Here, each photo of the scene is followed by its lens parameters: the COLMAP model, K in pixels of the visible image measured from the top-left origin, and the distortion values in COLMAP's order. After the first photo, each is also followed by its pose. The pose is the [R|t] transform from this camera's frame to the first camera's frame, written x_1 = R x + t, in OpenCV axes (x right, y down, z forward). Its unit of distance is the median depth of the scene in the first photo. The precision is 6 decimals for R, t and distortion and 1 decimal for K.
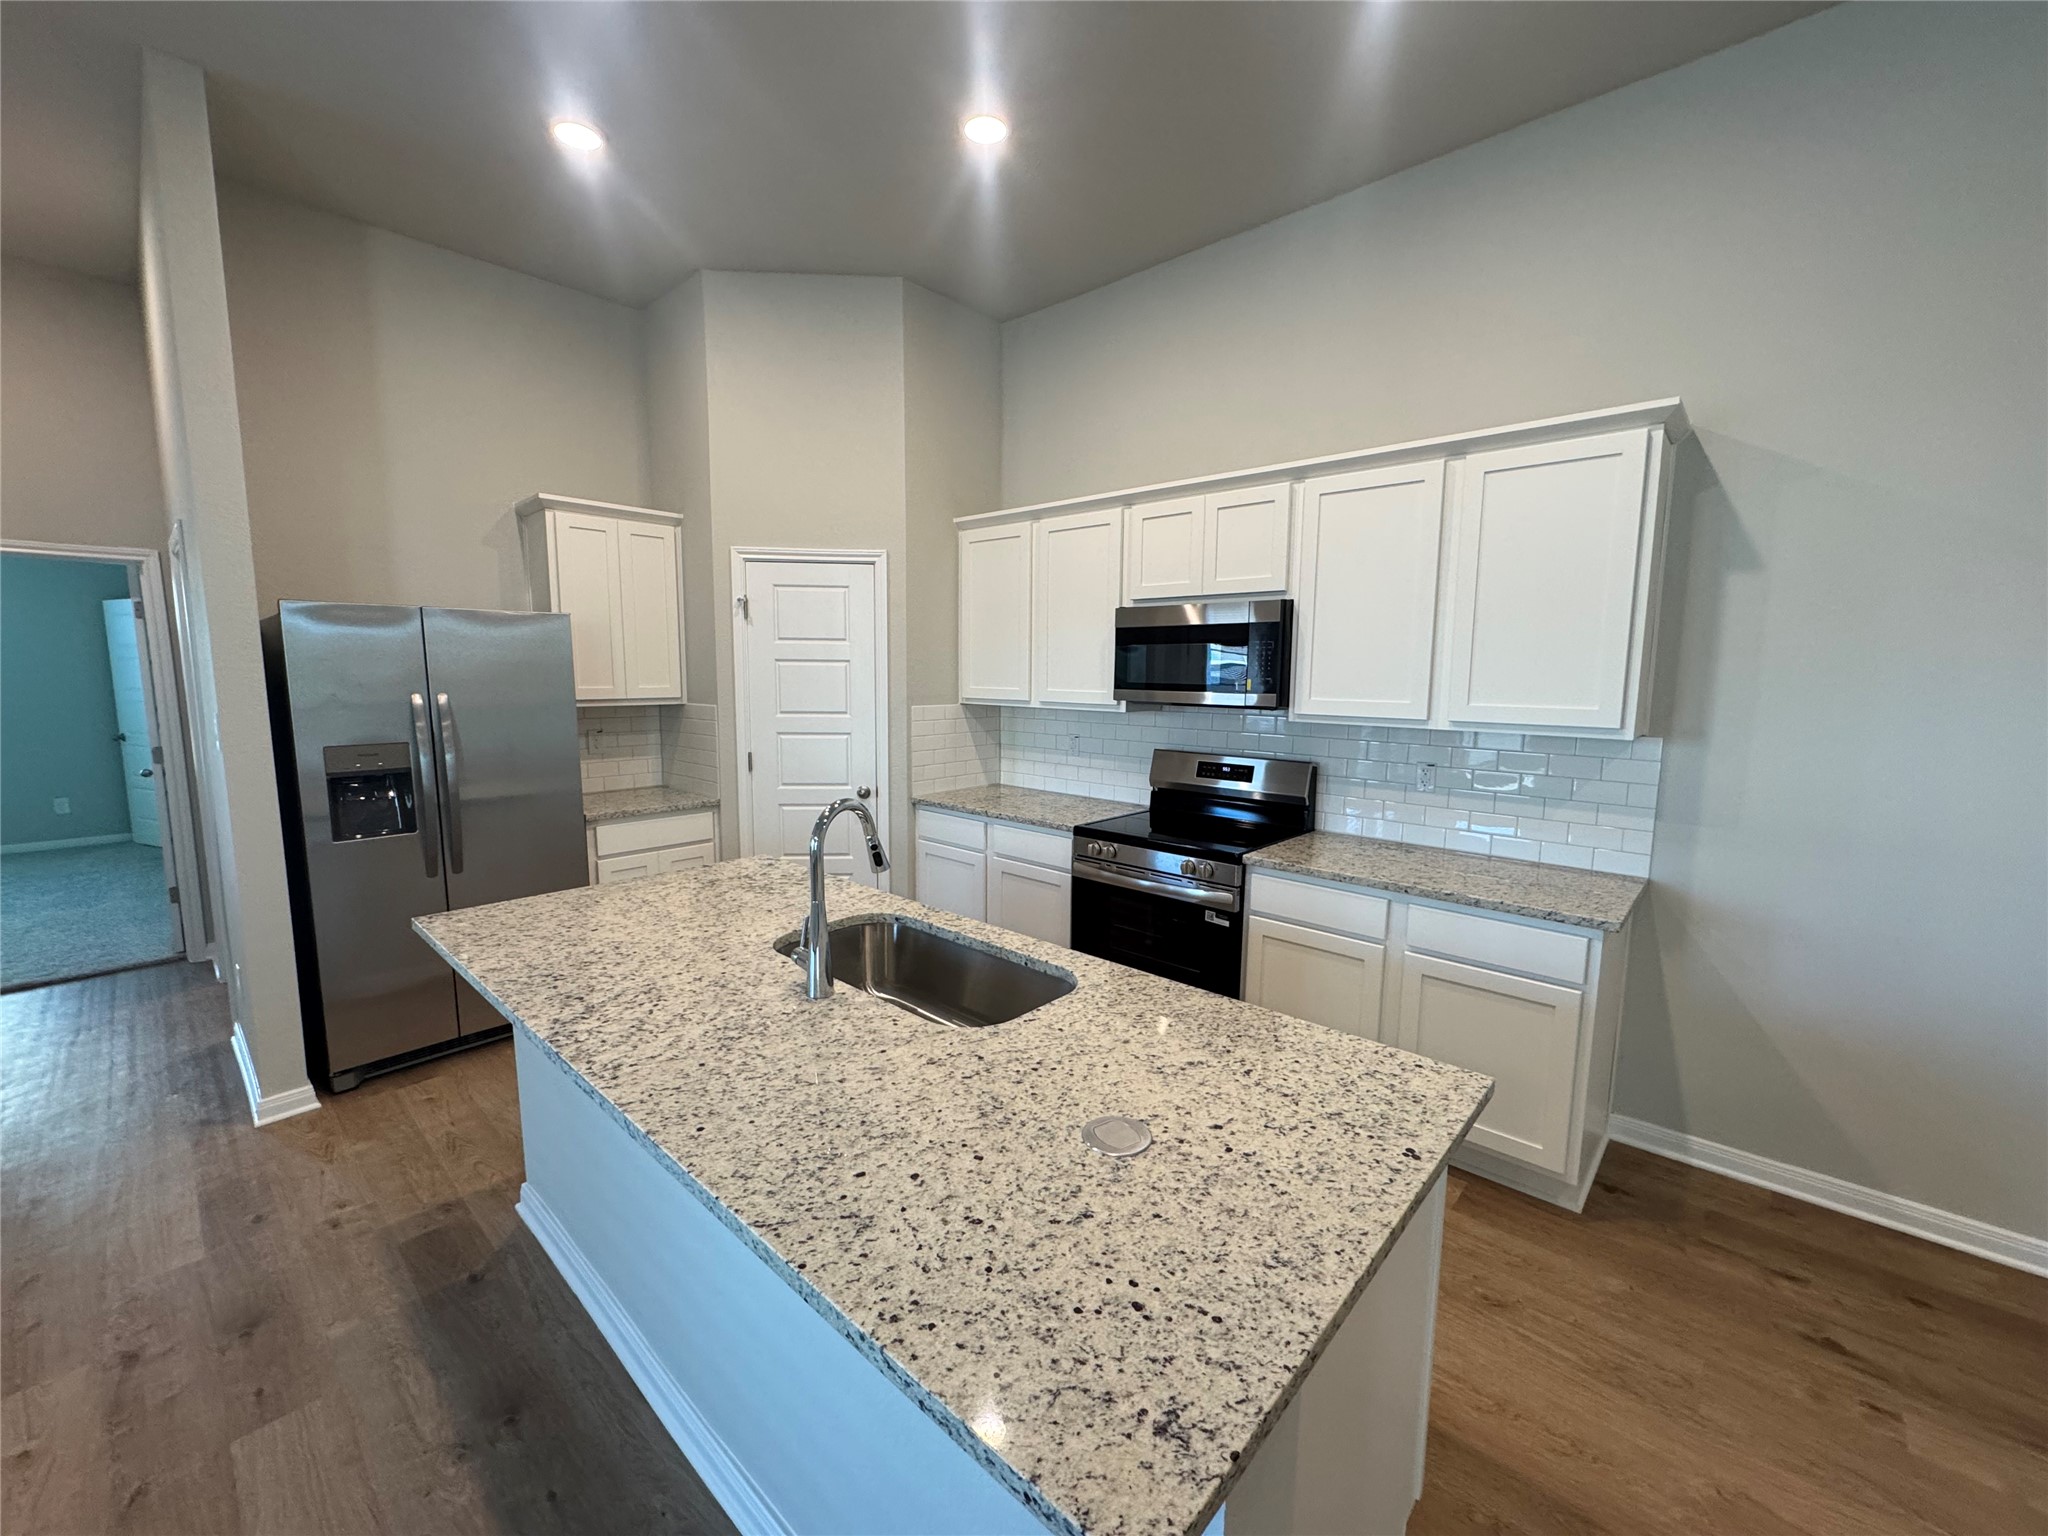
lens RADIAL K [[818.4, 0, 1021.9], [0, 818.4, 766.1], [0, 0, 1]] dist [-0.003073, 0.000253]
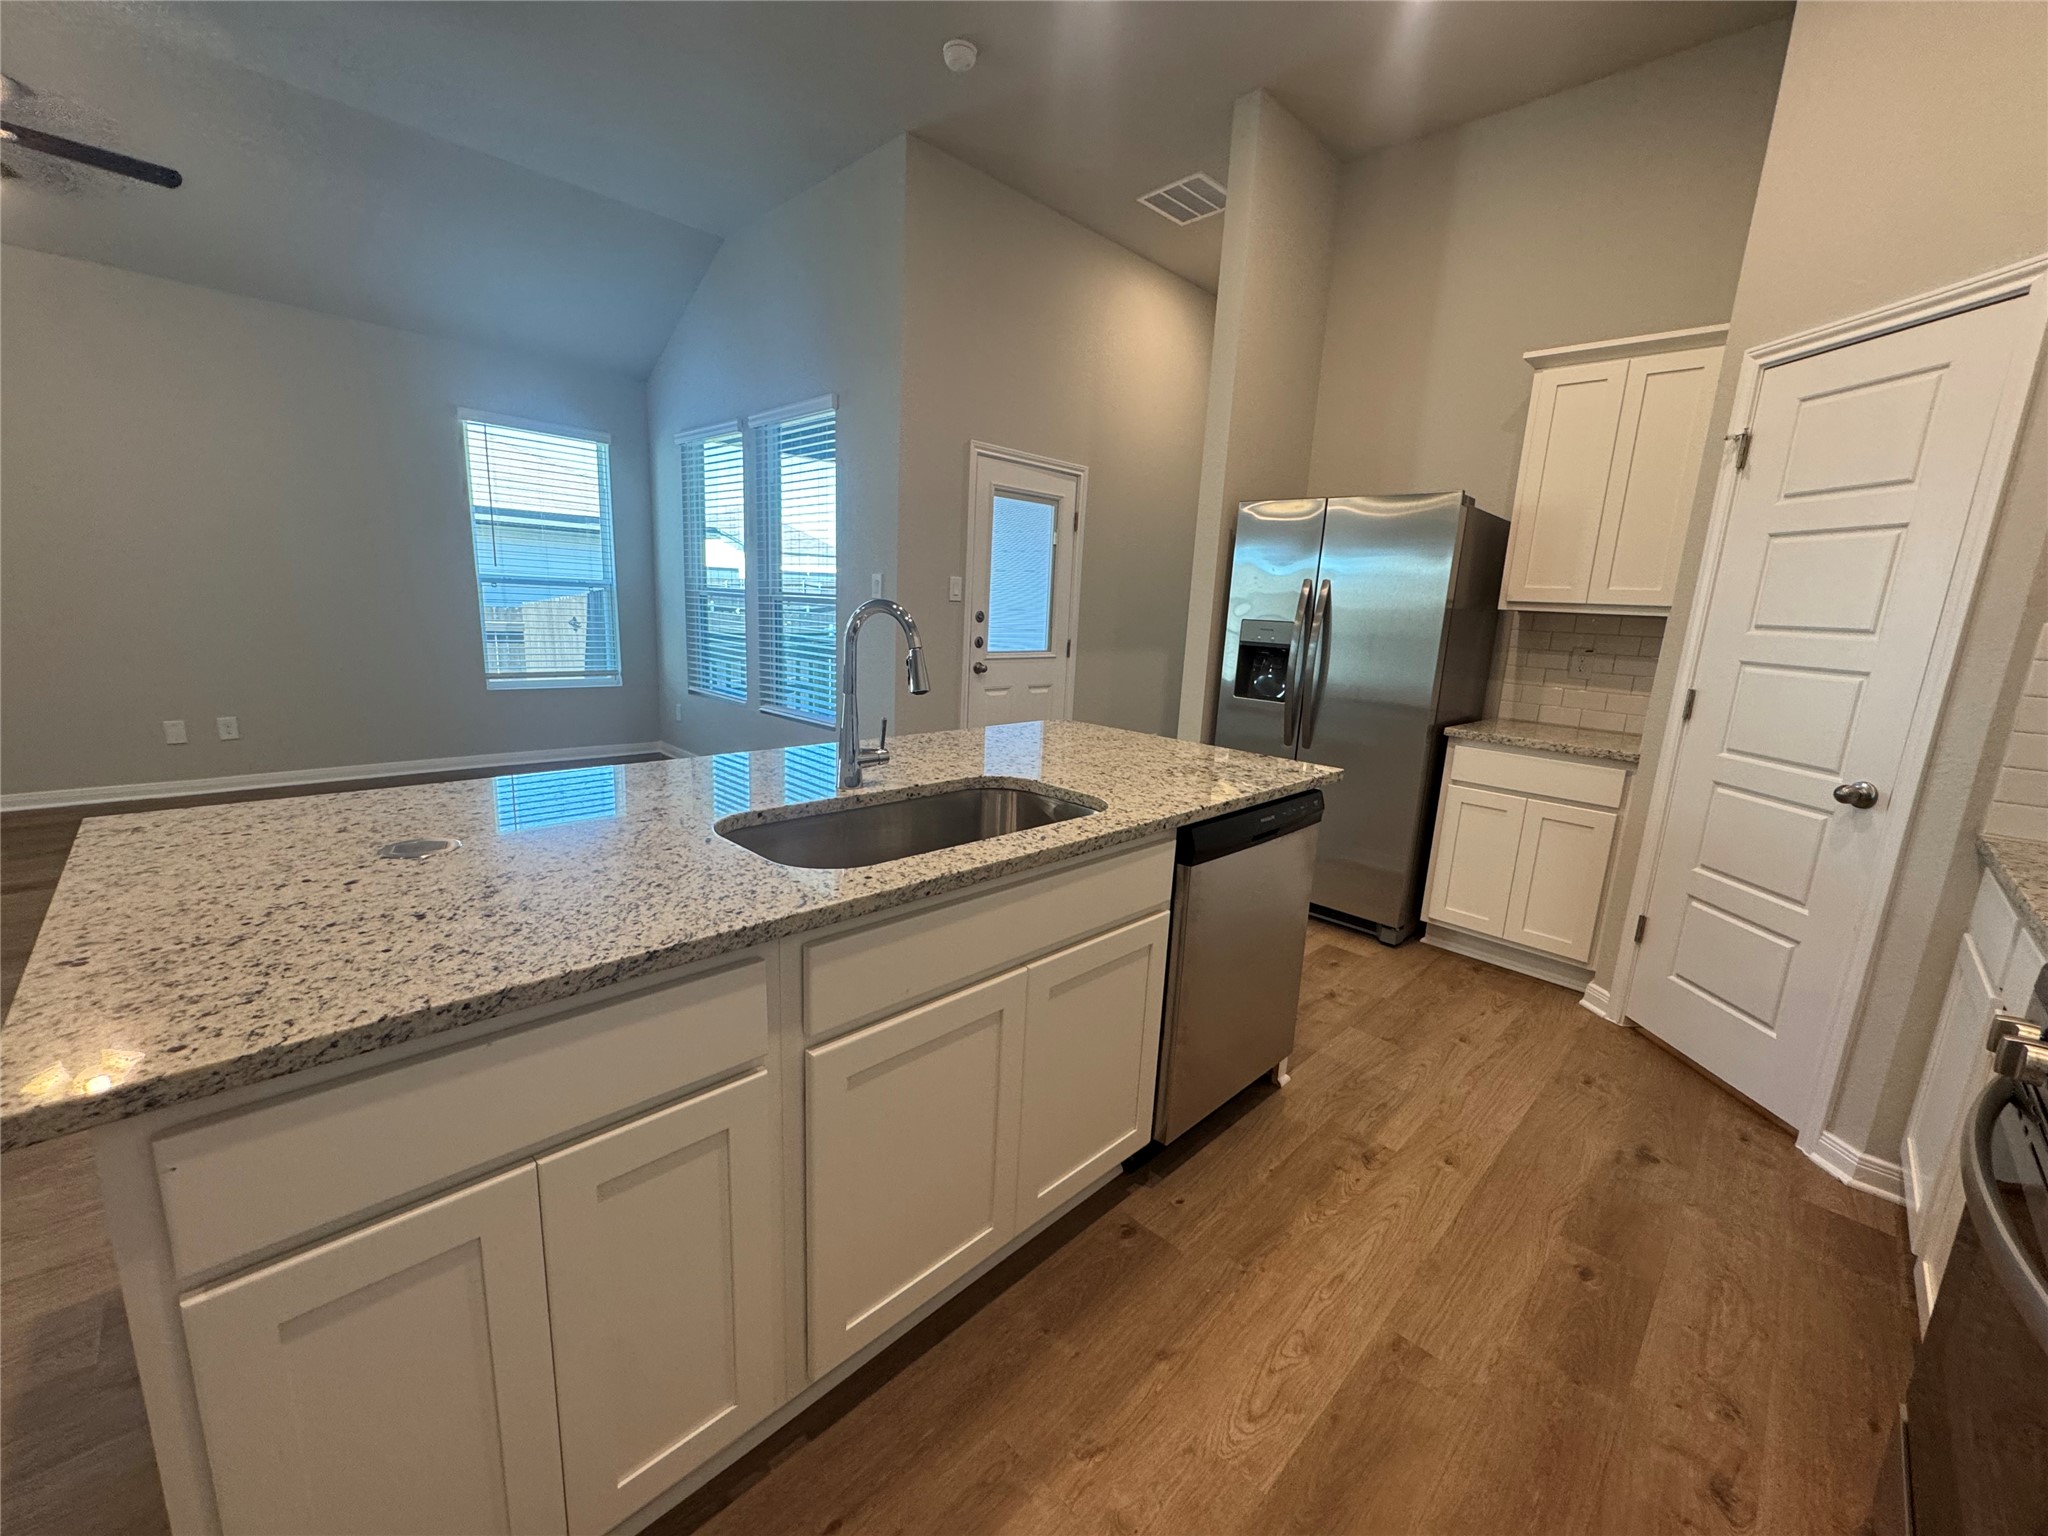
lens RADIAL K [[818.4, 0, 1021.9], [0, 818.4, 766.1], [0, 0, 1]] dist [-0.003073, 0.000253]
pose [[-0.042724, 0.189696, -0.980913, 0.397790], [-0.170824, 0.965965, 0.194245, 0.007460], [0.984375, 0.175862, -0.008866, 0.641765]]
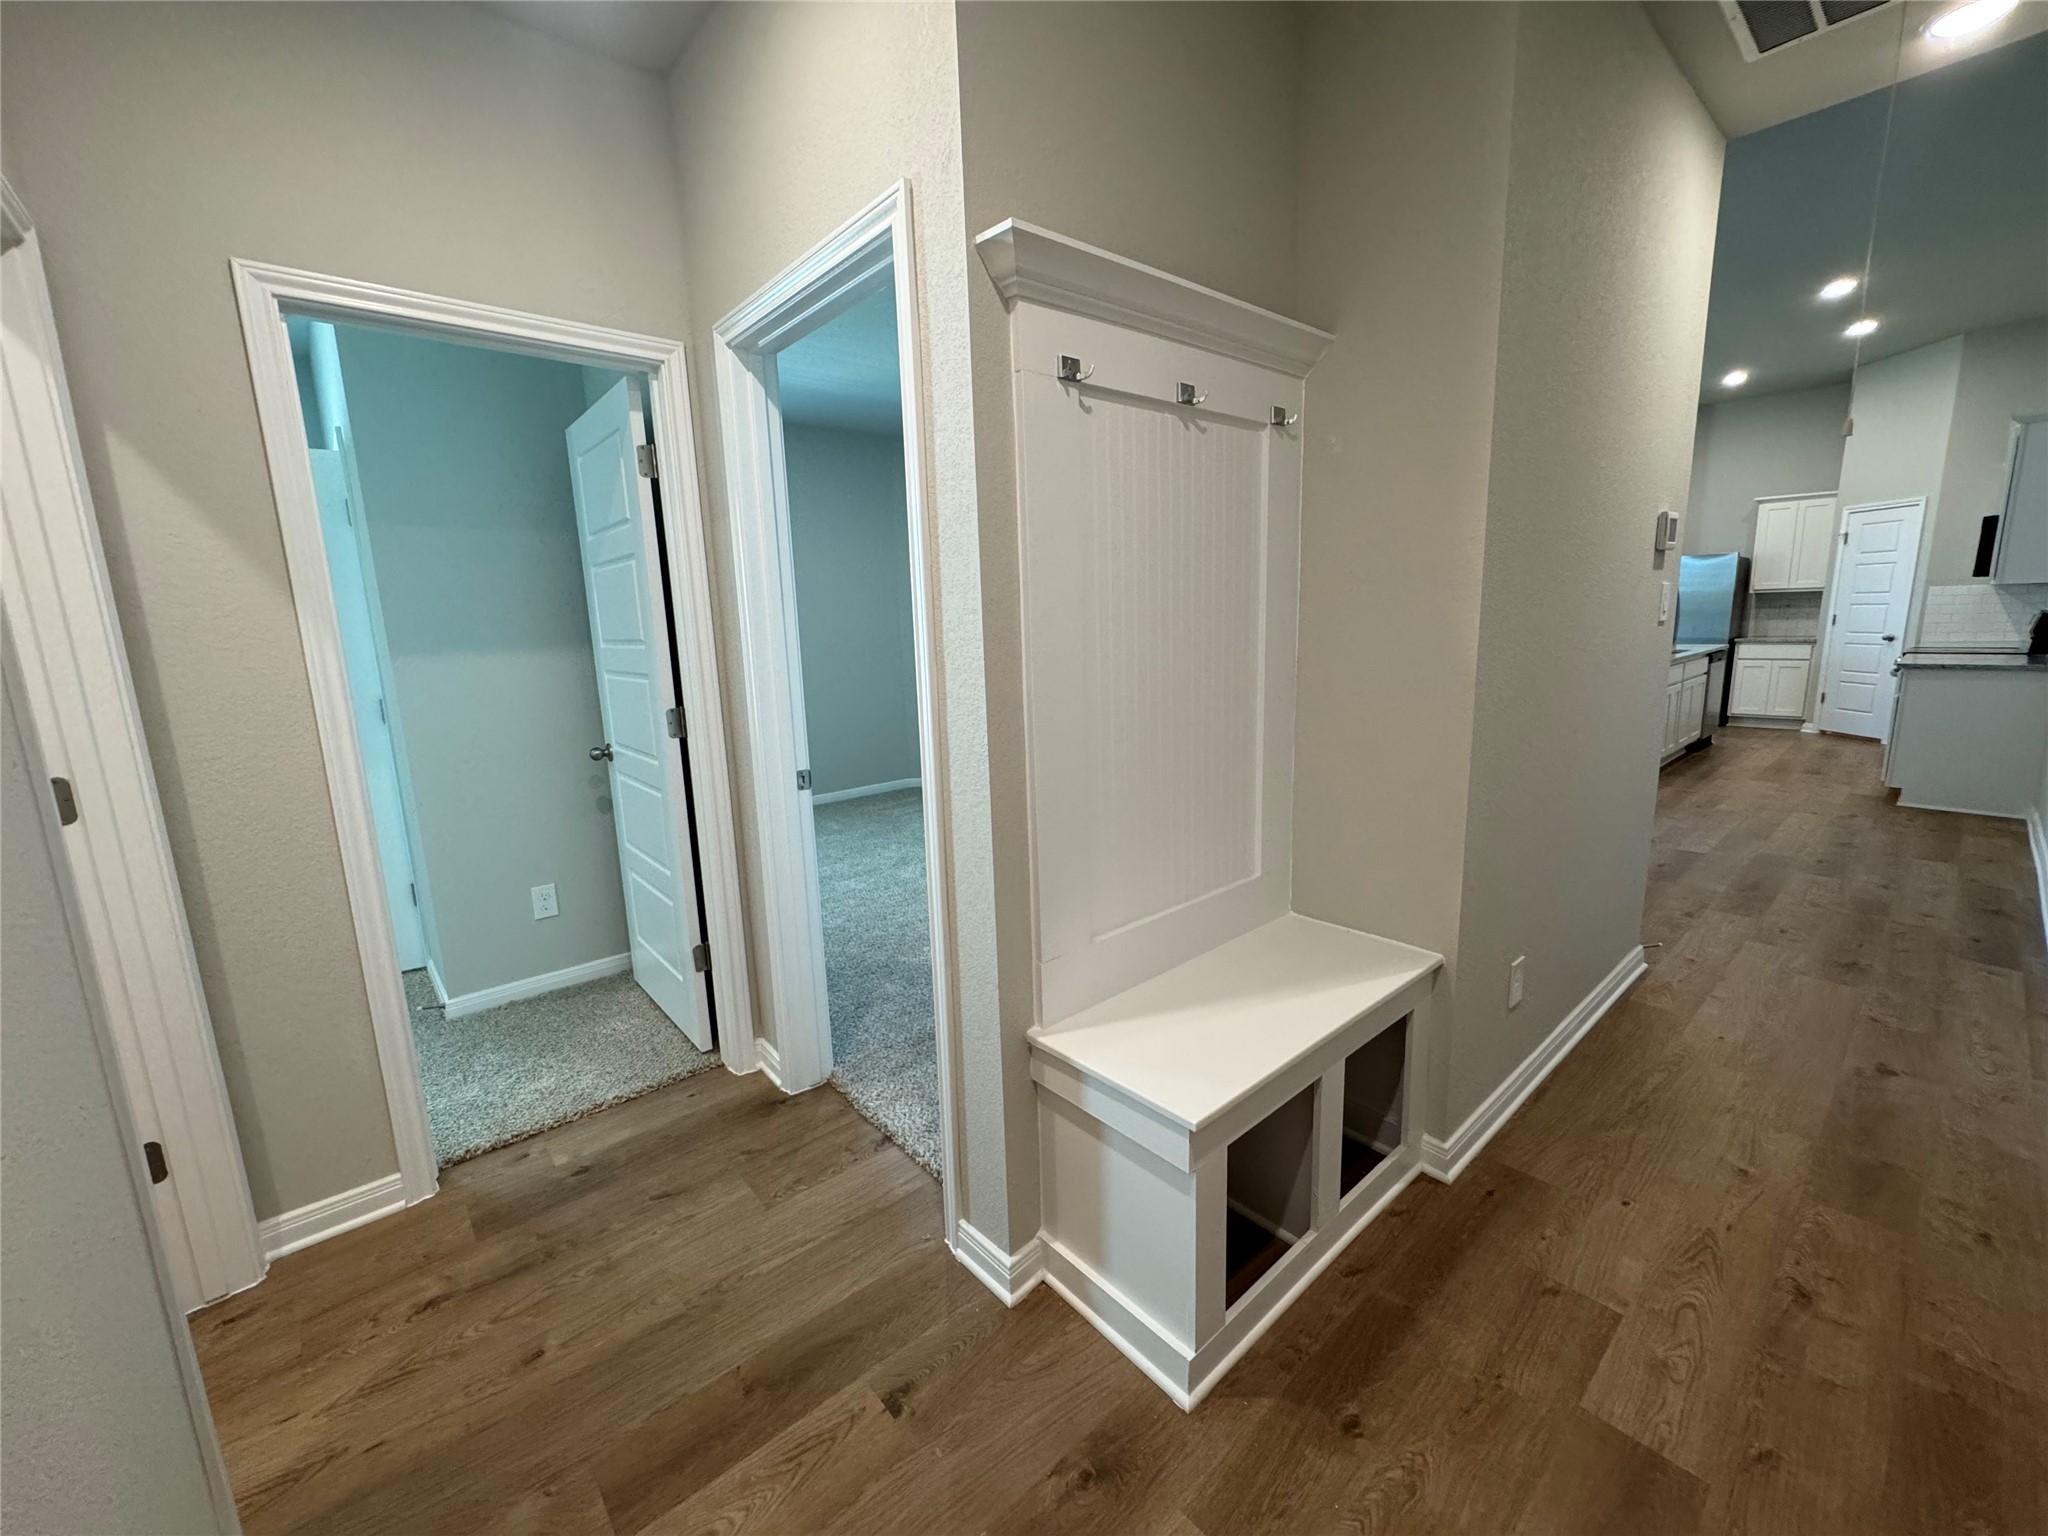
lens RADIAL K [[819.4, 0, 1023.1], [0, 819.4, 767.2], [0, 0, 1]] dist [-0.002958, -0.000127]
pose [[-0.111982, 0.174815, -0.978213, 2.292560], [-0.088472, 0.978741, 0.185038, 0.186043], [0.989764, 0.107265, -0.094135, -0.840517]]
